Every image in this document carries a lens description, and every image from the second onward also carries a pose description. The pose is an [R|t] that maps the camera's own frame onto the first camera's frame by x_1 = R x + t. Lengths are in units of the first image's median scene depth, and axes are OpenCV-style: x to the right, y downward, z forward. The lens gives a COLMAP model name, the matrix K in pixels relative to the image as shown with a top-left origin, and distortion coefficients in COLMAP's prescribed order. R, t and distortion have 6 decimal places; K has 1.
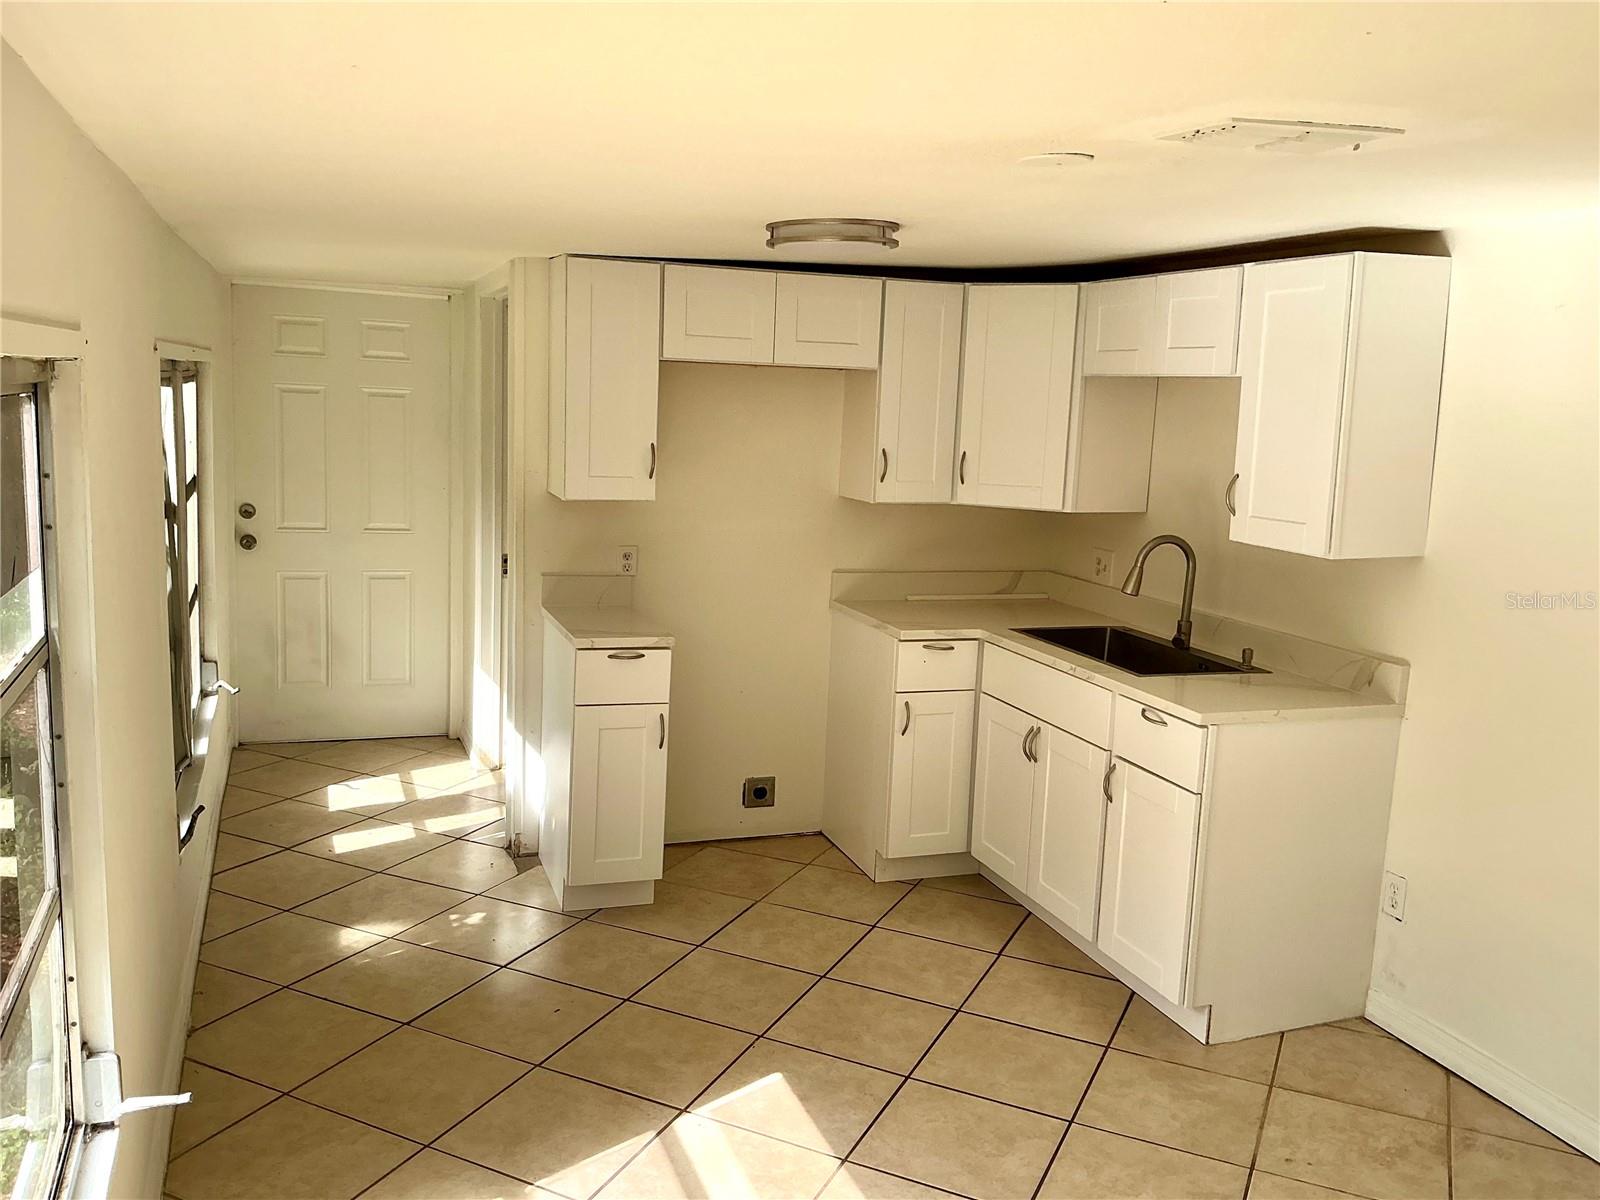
lens RADIAL K [[1329.9, 0, 800.0], [0, 1329.9, 600.0], [0, 0, 1]] dist [0.157162, -0.300629]
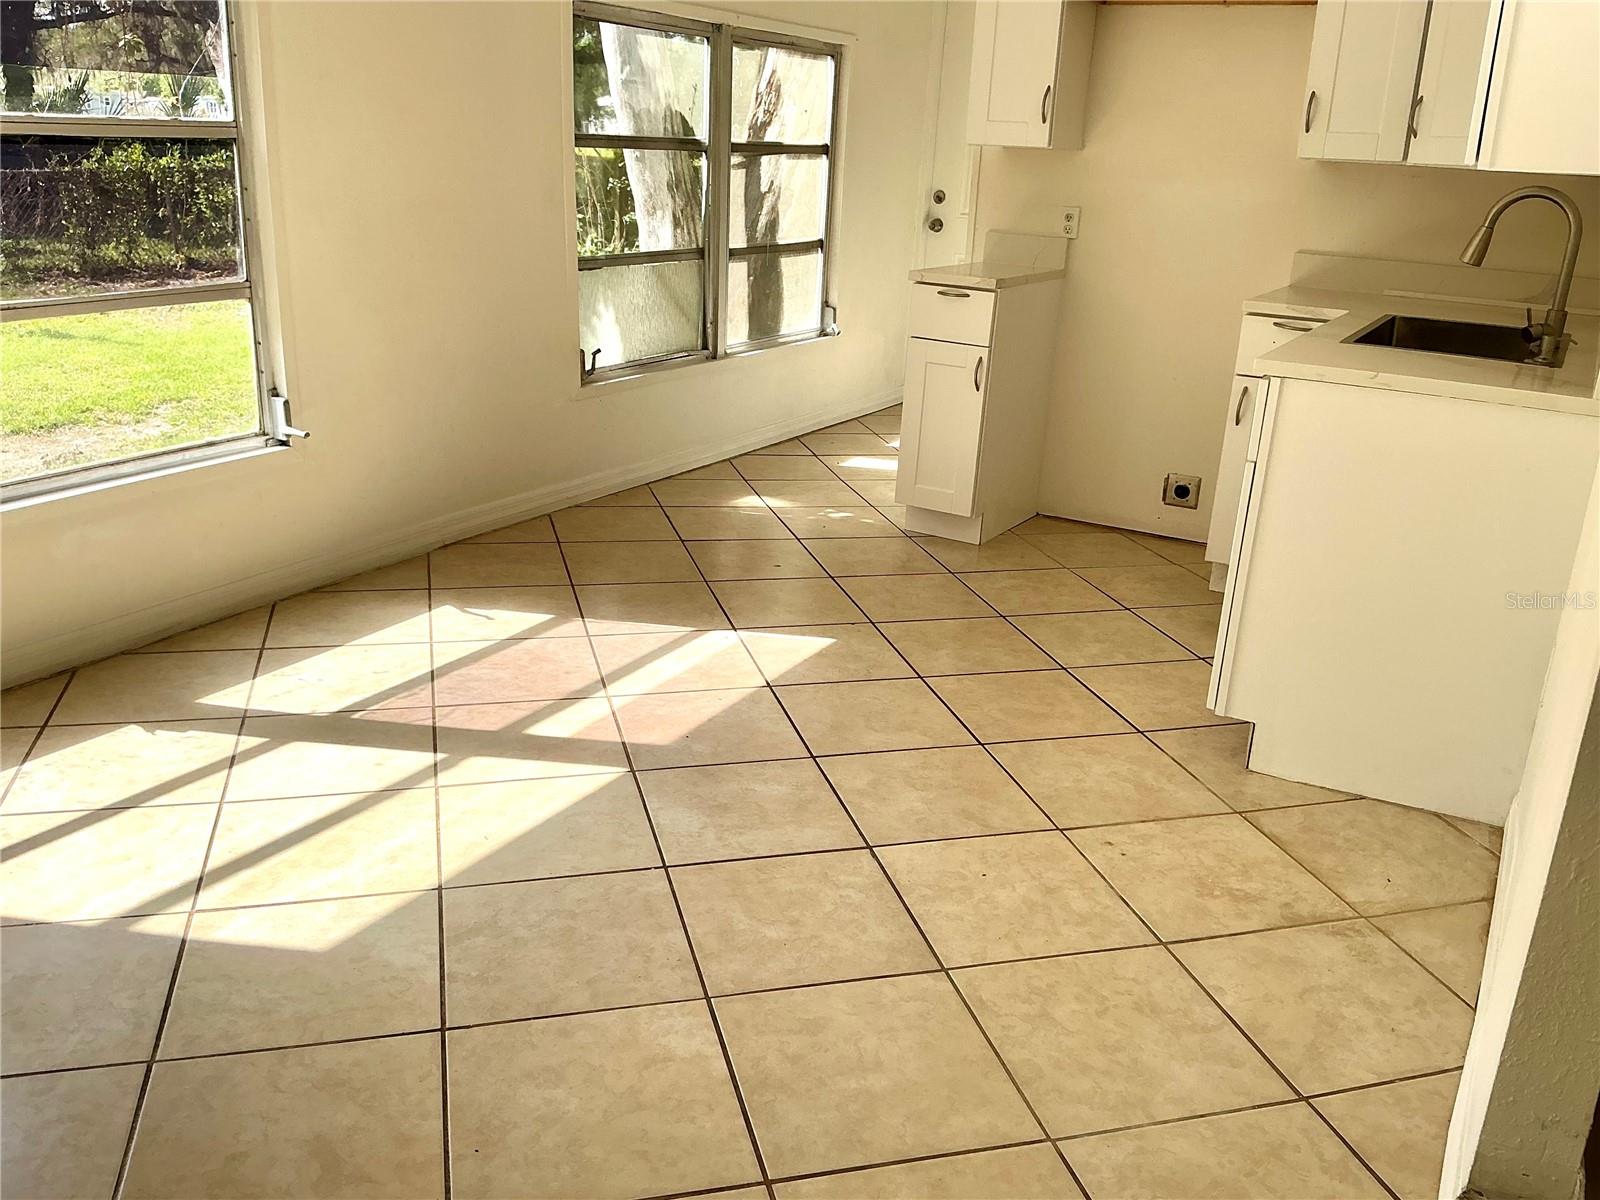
lens RADIAL K [[1329.9, 0, 800.0], [0, 1329.9, 600.0], [0, 0, 1]] dist [0.157162, -0.300629]
pose [[0.640459, 0.239300, -0.729759, 0.621665], [-0.140843, 0.970698, 0.194701, 0.087057], [0.754968, -0.021916, 0.655396, 0.205946]]
